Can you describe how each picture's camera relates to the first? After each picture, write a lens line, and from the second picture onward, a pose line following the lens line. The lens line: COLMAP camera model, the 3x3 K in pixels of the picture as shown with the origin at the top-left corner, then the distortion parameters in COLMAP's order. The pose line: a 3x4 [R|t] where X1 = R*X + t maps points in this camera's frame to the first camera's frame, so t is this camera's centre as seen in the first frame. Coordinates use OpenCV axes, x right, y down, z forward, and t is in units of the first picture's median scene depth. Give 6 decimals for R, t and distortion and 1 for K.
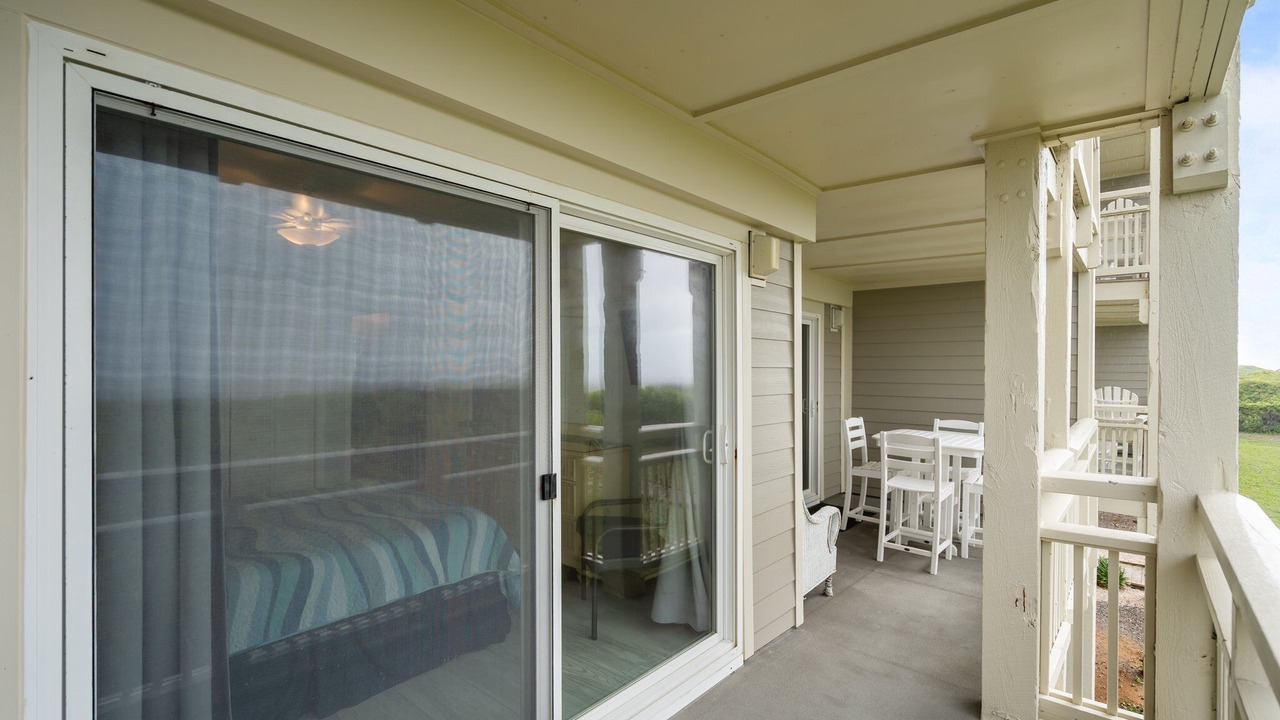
lens RADIAL K [[585.6, 0, 644.0], [0, 585.6, 372.4], [0, 0, 1]] dist [0.005893, 0.000617]
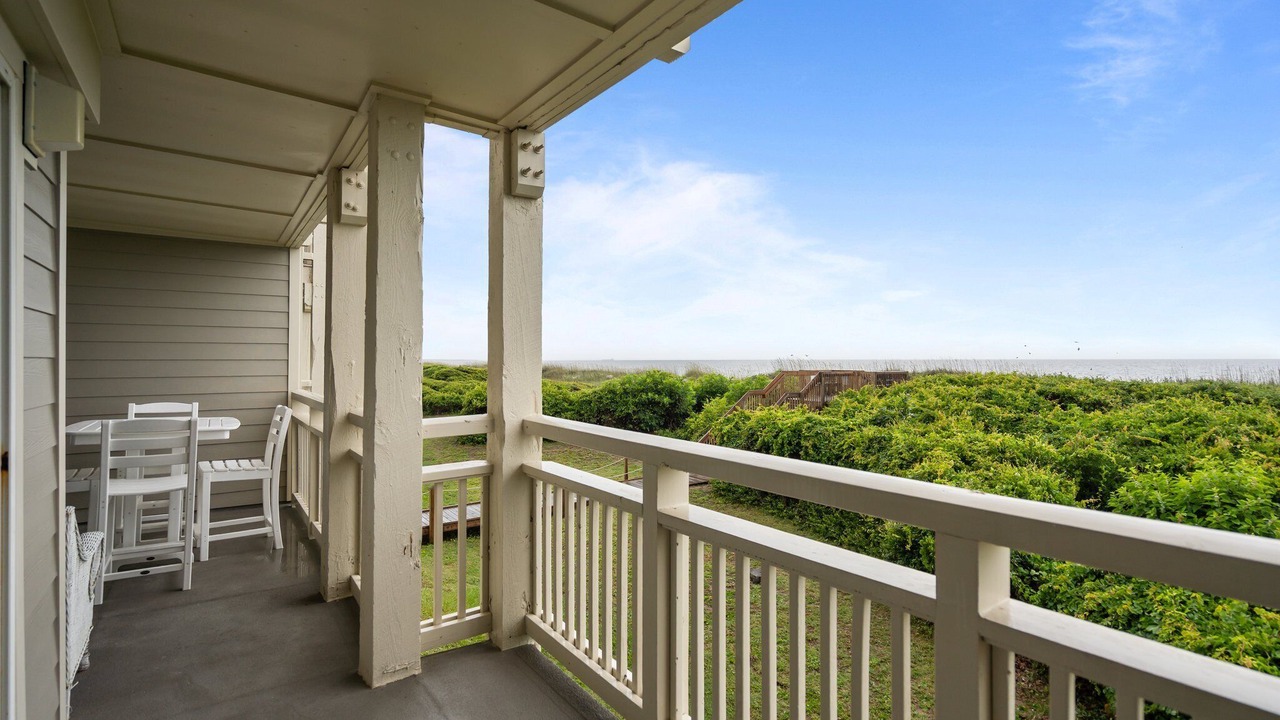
lens RADIAL K [[585.6, 0, 640.8], [0, 585.6, 348.7], [0, 0, 1]] dist [0.005893, 0.000617]
pose [[0.226280, 0.011451, 0.973995, -0.251964], [0.012549, 0.999814, -0.014670, 0.054046], [-0.973981, 0.015542, 0.226094, 0.333677]]
